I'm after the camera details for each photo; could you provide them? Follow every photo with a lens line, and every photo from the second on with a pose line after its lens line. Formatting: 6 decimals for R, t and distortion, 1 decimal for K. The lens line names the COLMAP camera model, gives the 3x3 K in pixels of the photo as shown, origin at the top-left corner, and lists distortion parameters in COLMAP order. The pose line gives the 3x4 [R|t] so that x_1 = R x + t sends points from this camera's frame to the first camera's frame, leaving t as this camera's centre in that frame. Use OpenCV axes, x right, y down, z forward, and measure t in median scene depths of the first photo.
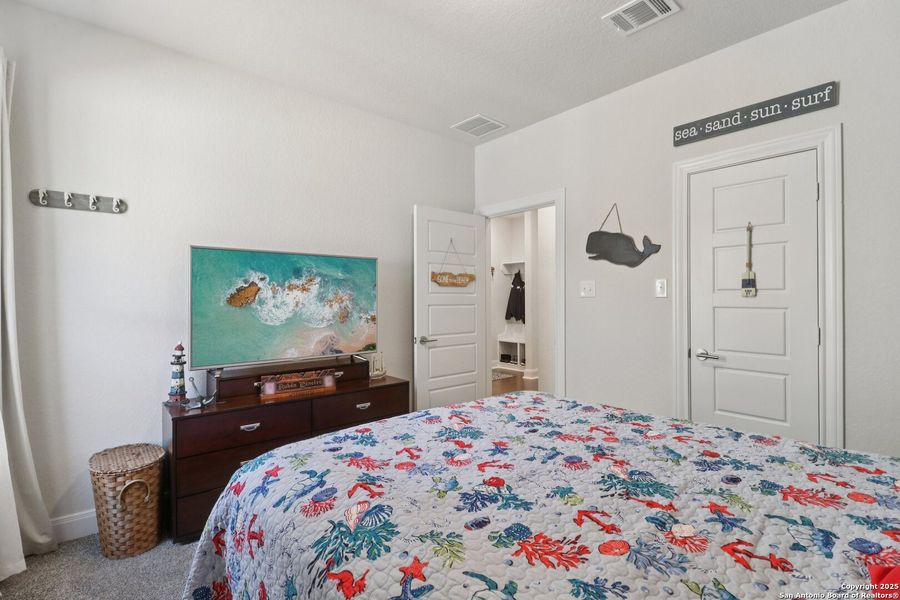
lens RADIAL K [[477.8, 0, 488.3], [0, 477.8, 300.5], [0, 0, 1]] dist [0.001312, 0.000529]
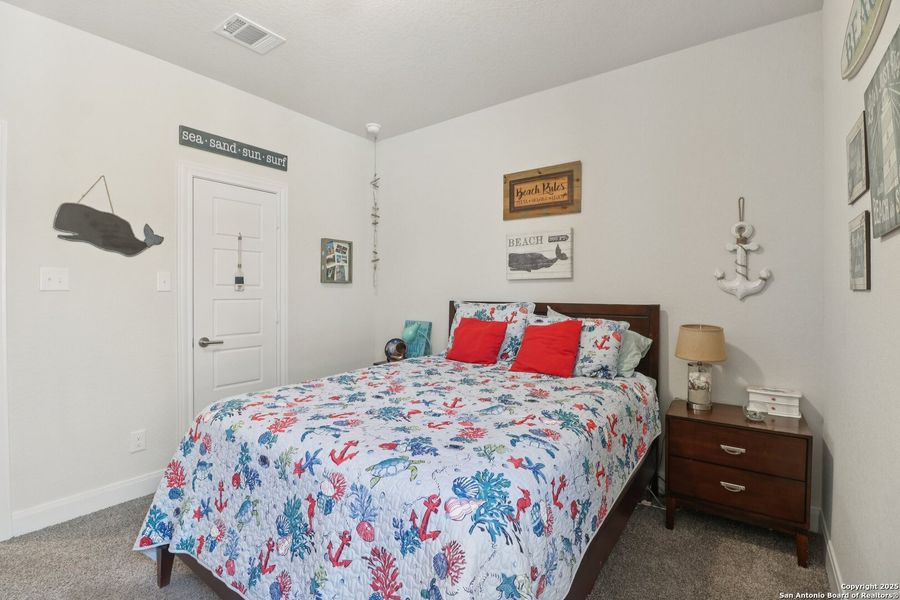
lens RADIAL K [[419.5, 0, 451.2], [0, 419.5, 288.2], [0, 0, 1]] dist [0.003121, 0.000112]
pose [[-0.213538, 0.012055, 0.976860, -0.675679], [0.003303, 0.999927, -0.011618, -0.000048], [-0.976929, 0.000746, -0.213562, 0.689156]]
